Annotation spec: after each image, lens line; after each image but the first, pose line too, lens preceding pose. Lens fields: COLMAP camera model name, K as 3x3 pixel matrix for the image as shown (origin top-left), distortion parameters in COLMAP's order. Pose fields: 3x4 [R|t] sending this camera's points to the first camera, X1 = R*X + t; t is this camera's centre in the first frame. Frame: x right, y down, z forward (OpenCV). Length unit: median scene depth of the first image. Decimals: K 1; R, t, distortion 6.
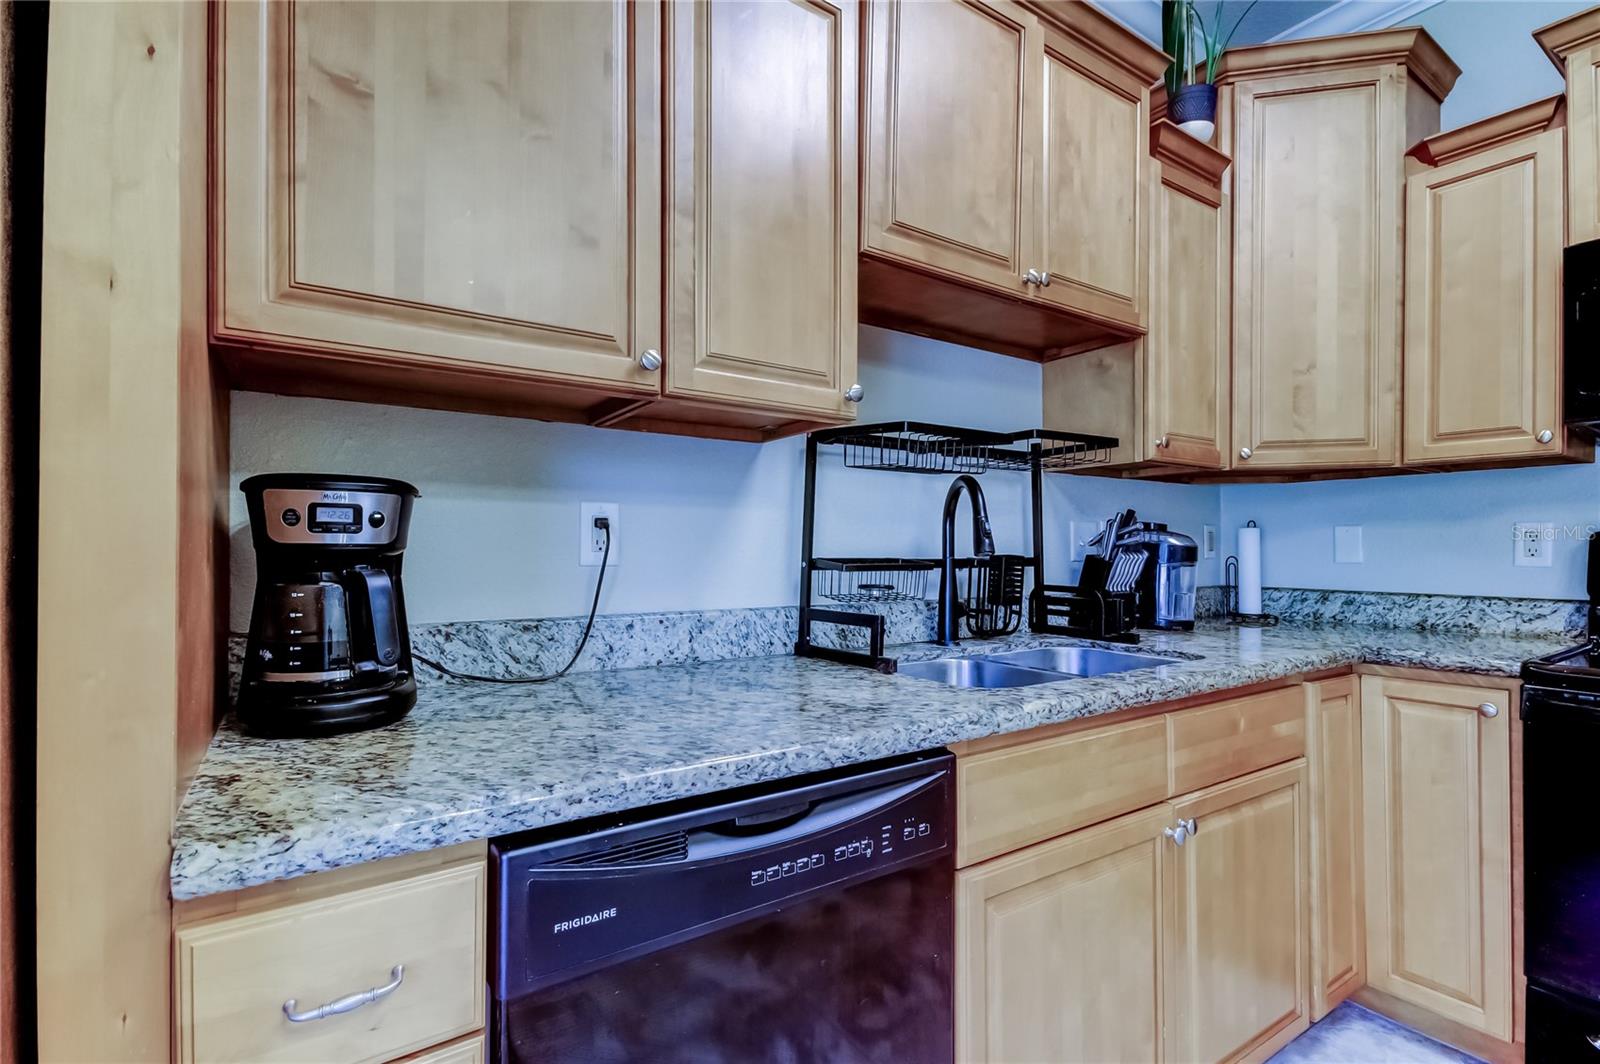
lens RADIAL K [[747.6, 0, 788.3], [0, 747.6, 548.9], [0, 0, 1]] dist [0.023653, -0.009933]
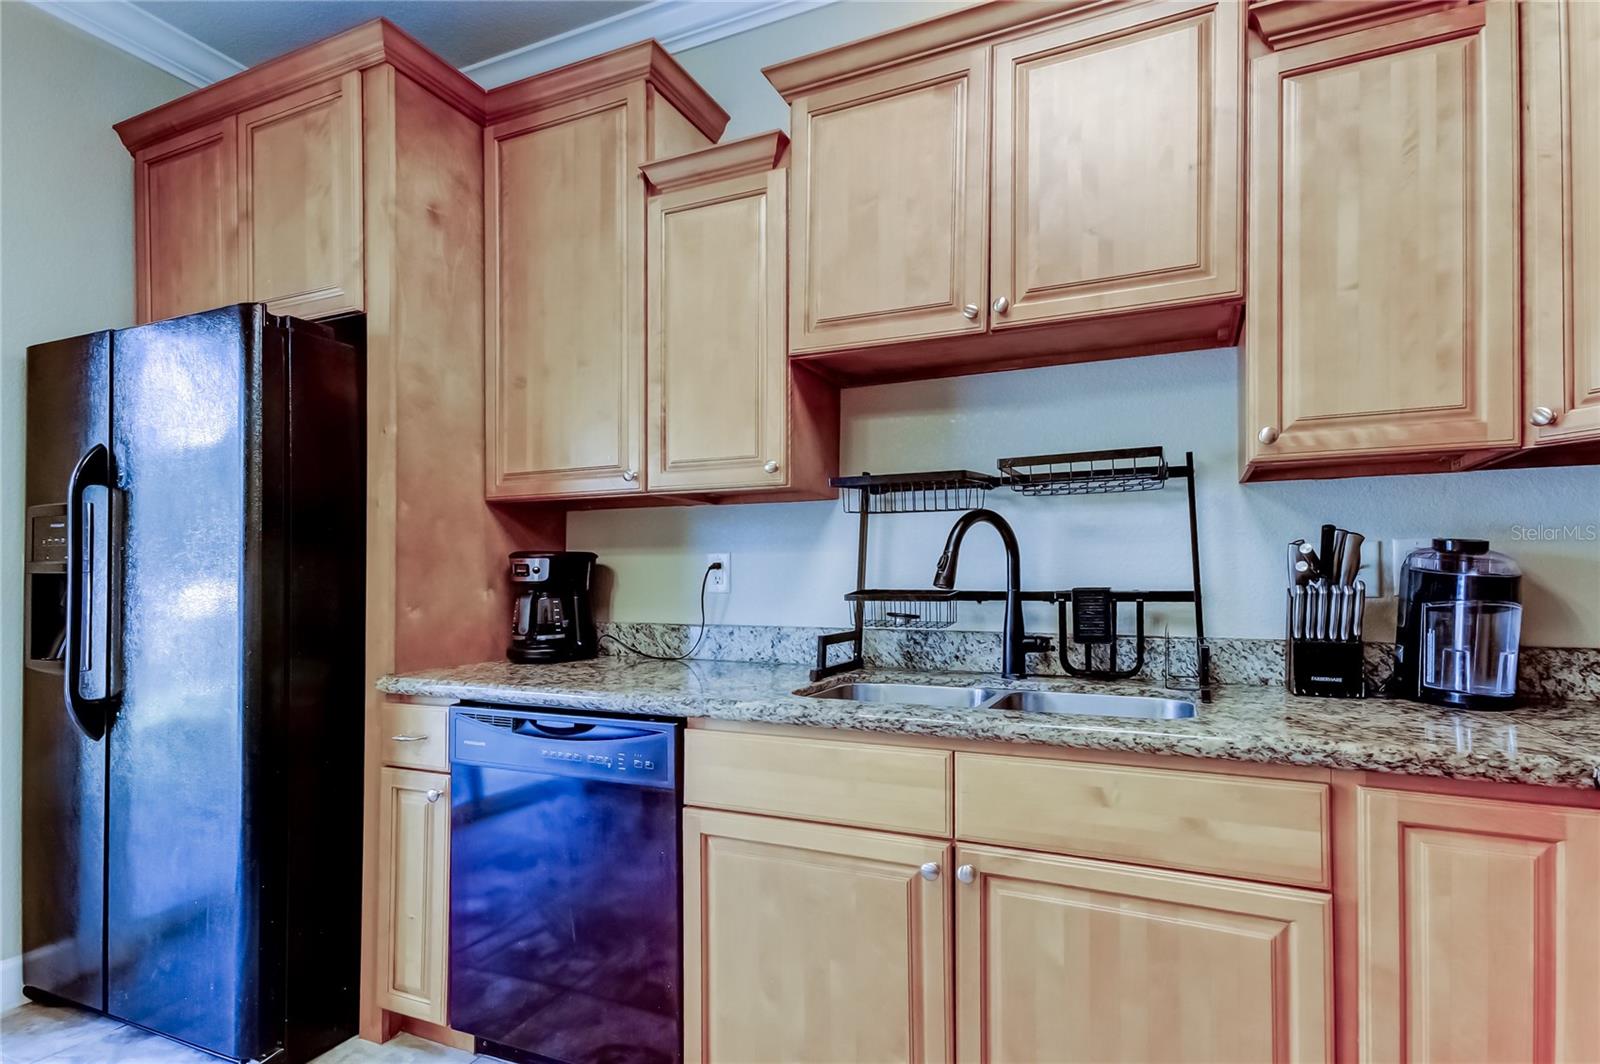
lens RADIAL K [[747.6, 0, 812.4], [0, 747.6, 571.5], [0, 0, 1]] dist [0.023653, -0.009933]
pose [[0.555671, -0.011888, -0.831318, 1.144011], [0.005681, 0.999929, -0.010501, -0.005138], [0.831383, 0.001112, 0.555699, 0.289628]]
